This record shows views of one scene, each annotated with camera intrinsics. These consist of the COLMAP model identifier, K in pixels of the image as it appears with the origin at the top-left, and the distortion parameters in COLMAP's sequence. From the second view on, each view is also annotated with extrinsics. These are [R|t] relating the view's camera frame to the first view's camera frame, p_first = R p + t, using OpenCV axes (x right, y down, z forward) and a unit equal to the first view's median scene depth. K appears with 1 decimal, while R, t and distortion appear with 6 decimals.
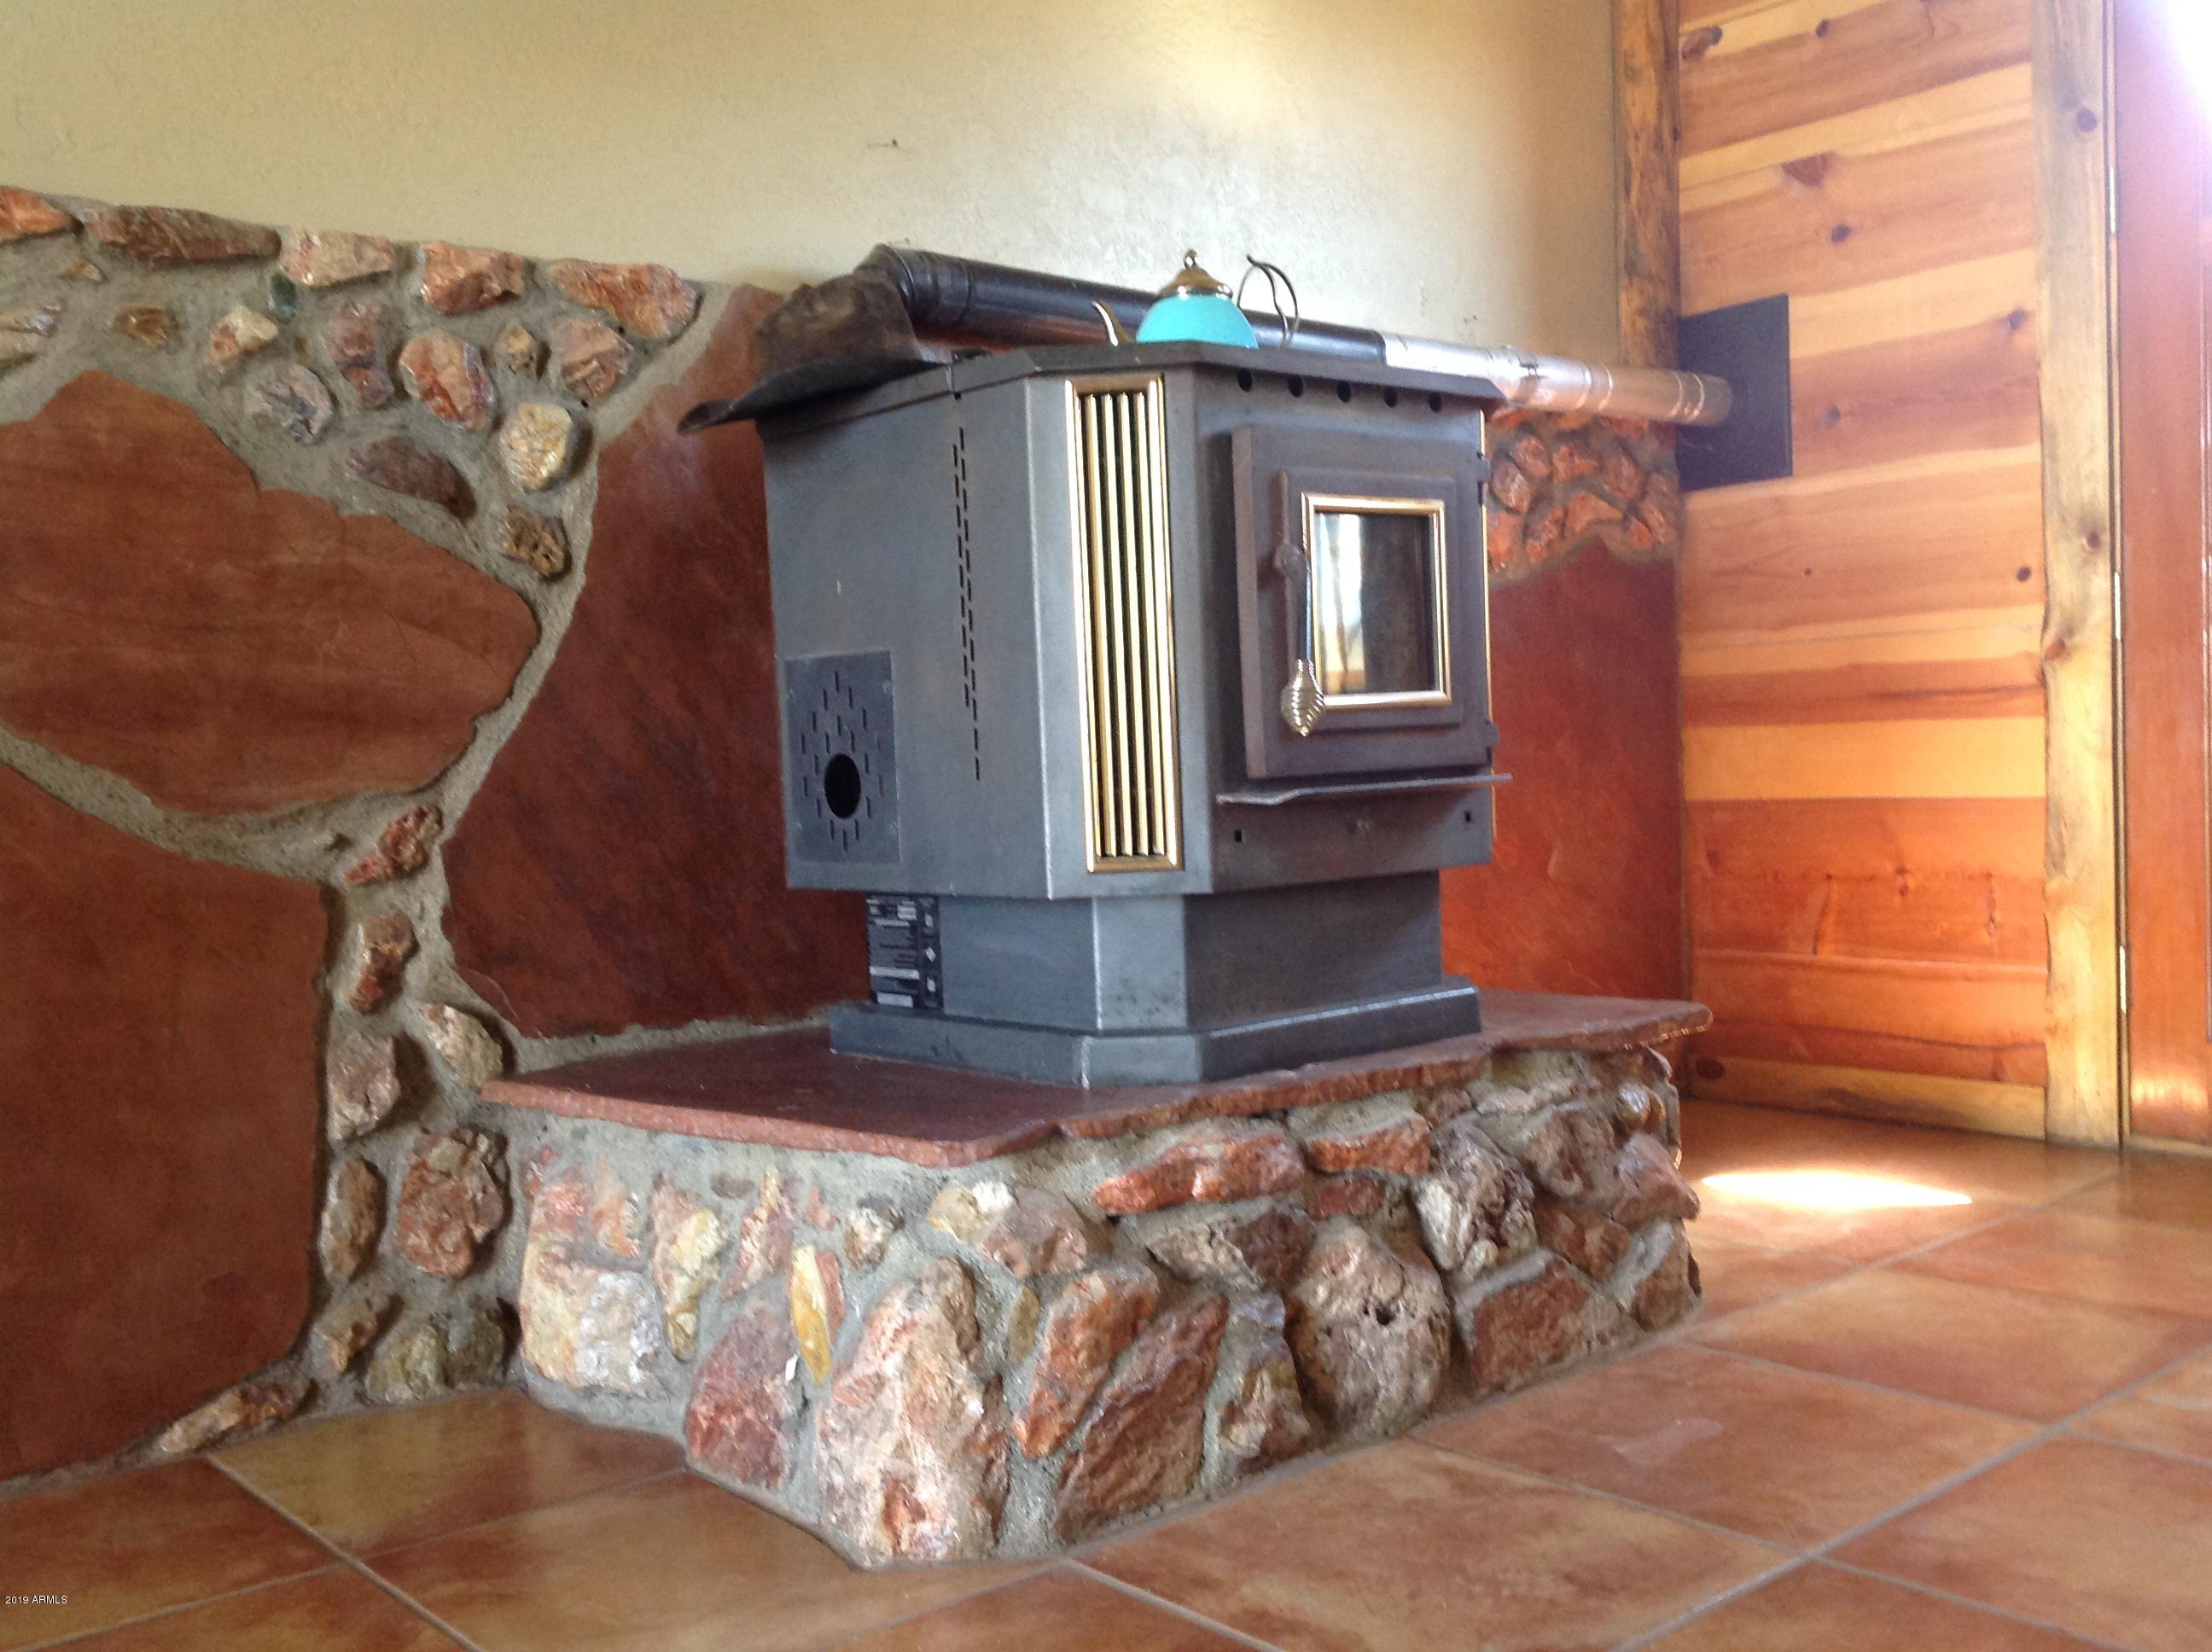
lens RADIAL K [[2075.7, 0, 1100.7], [0, 2075.7, 826.5], [0, 0, 1]] dist [0.208837, -0.476298]
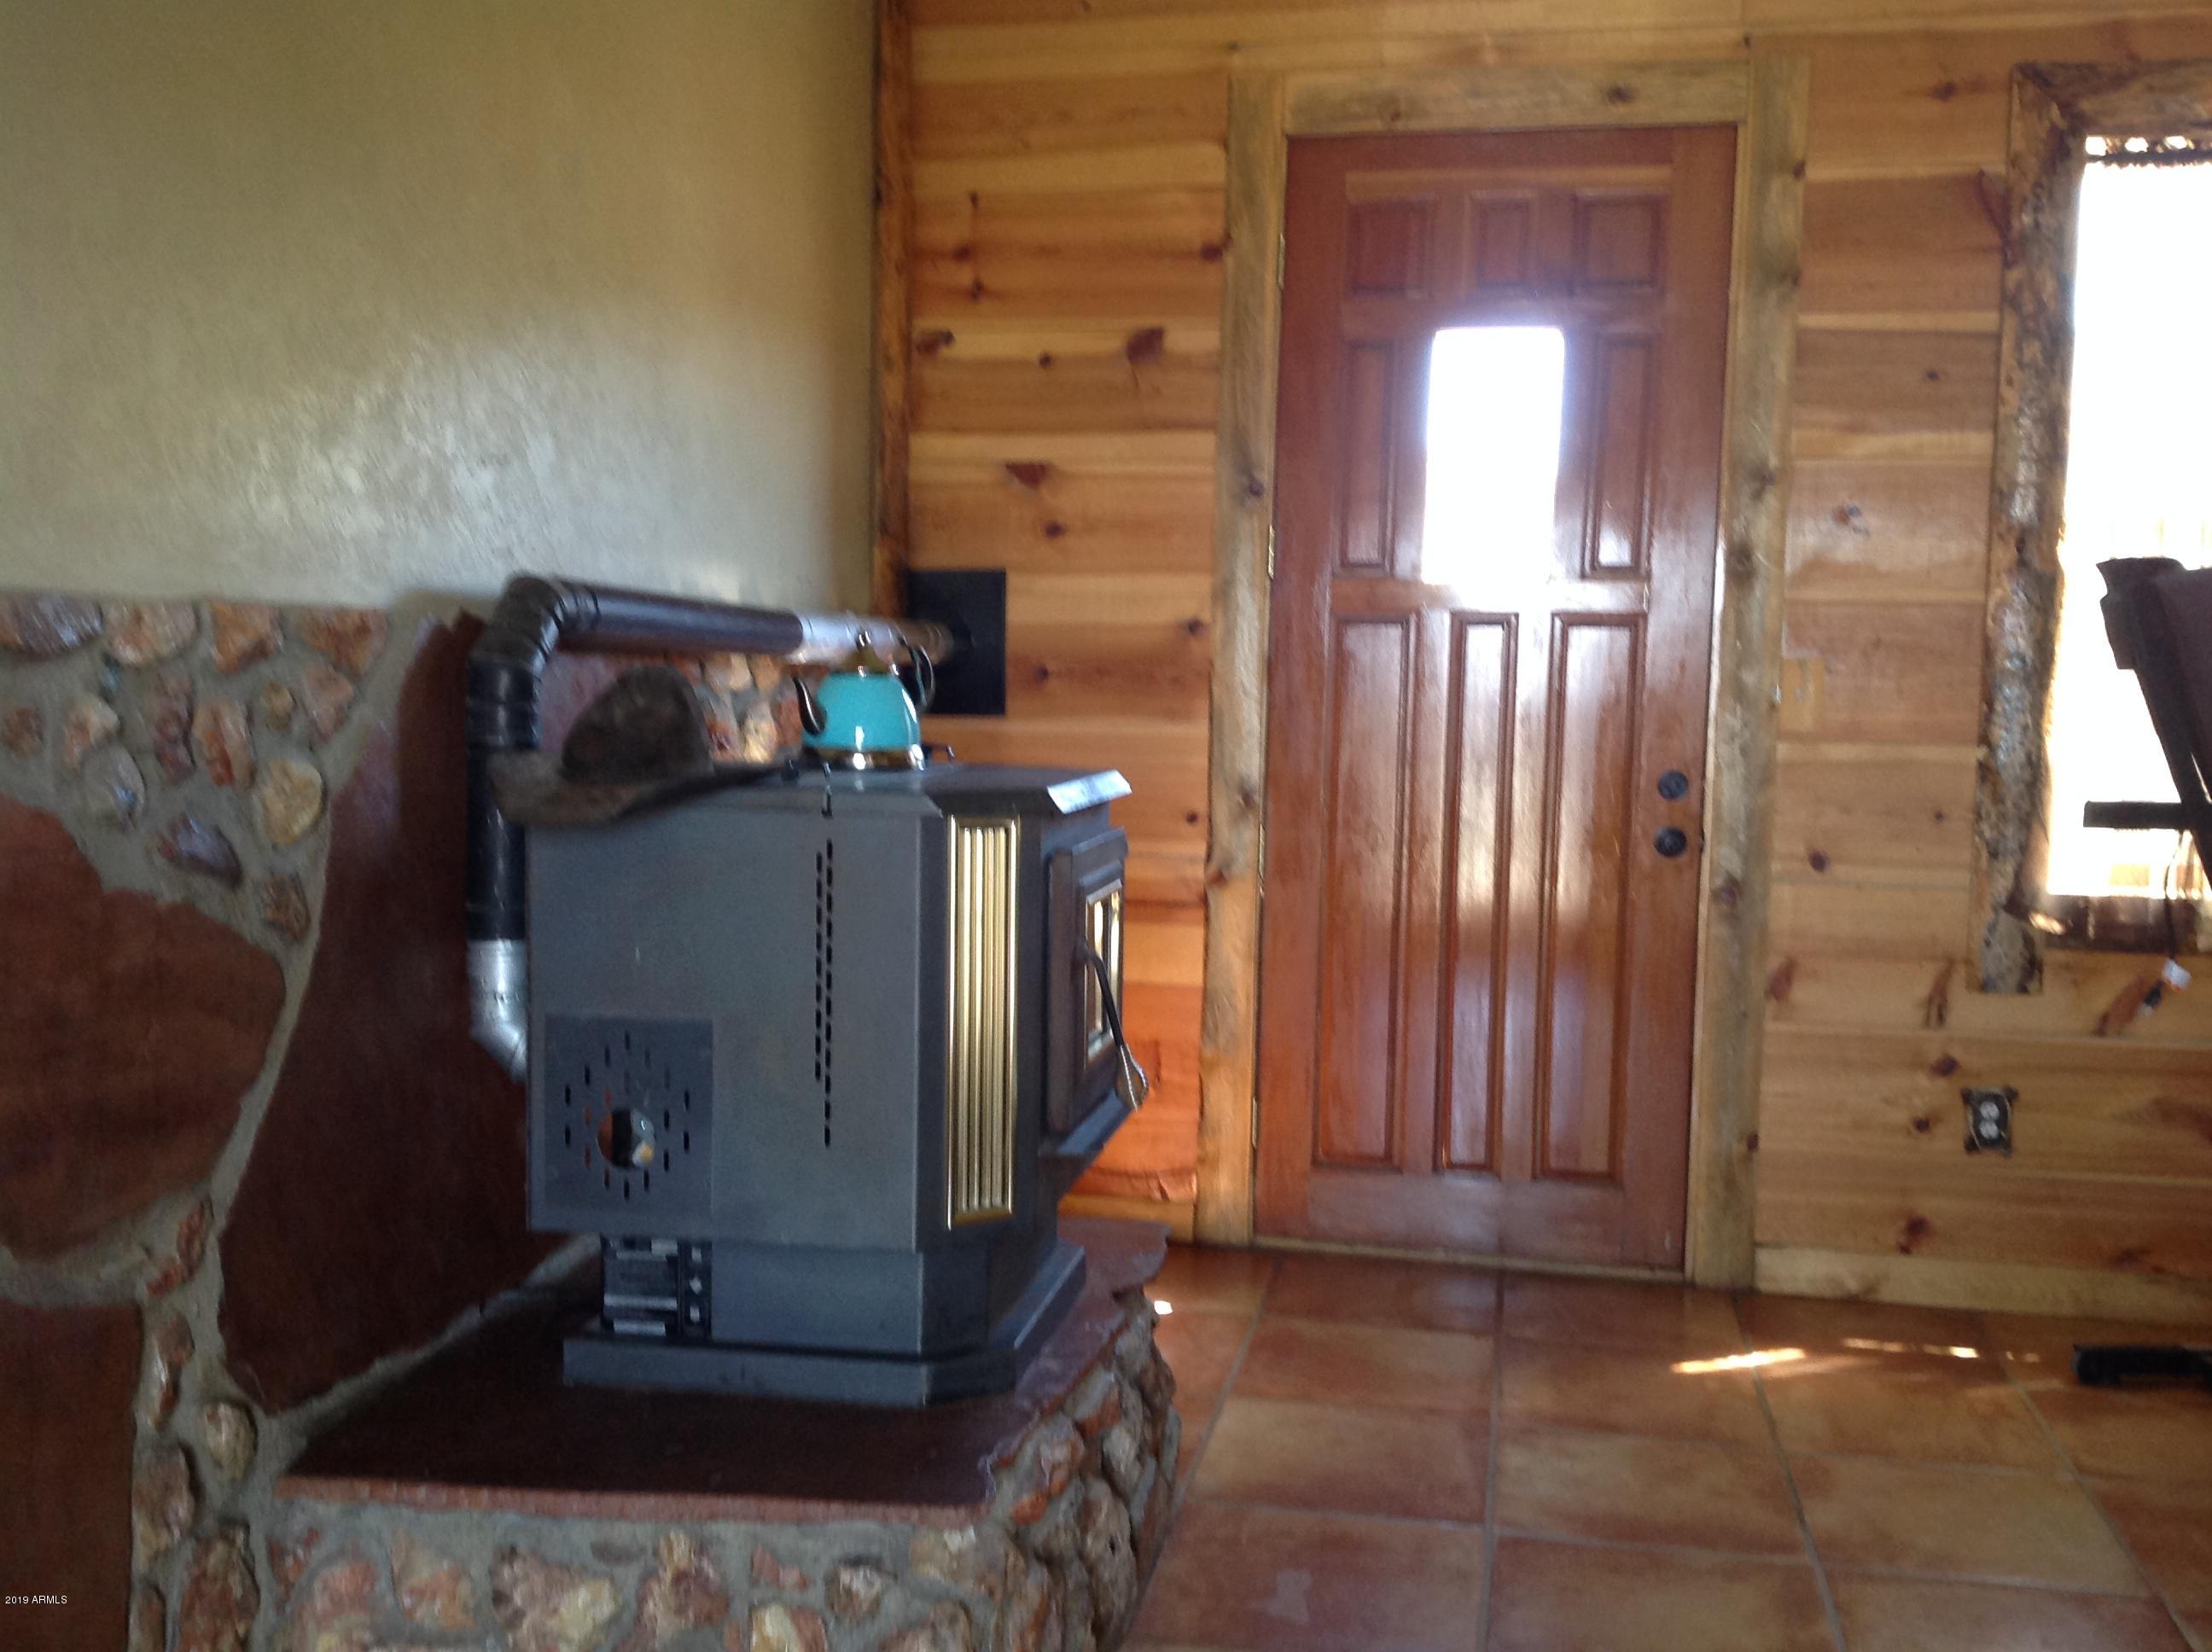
lens RADIAL K [[2075.7, 0, 1100.7], [0, 2075.7, 826.5], [0, 0, 1]] dist [0.208837, -0.476298]
pose [[0.792245, 0.002675, 0.610197, -0.575877], [-0.021434, 0.999495, 0.023447, -0.204824], [-0.609826, -0.031655, 0.791903, 0.008220]]
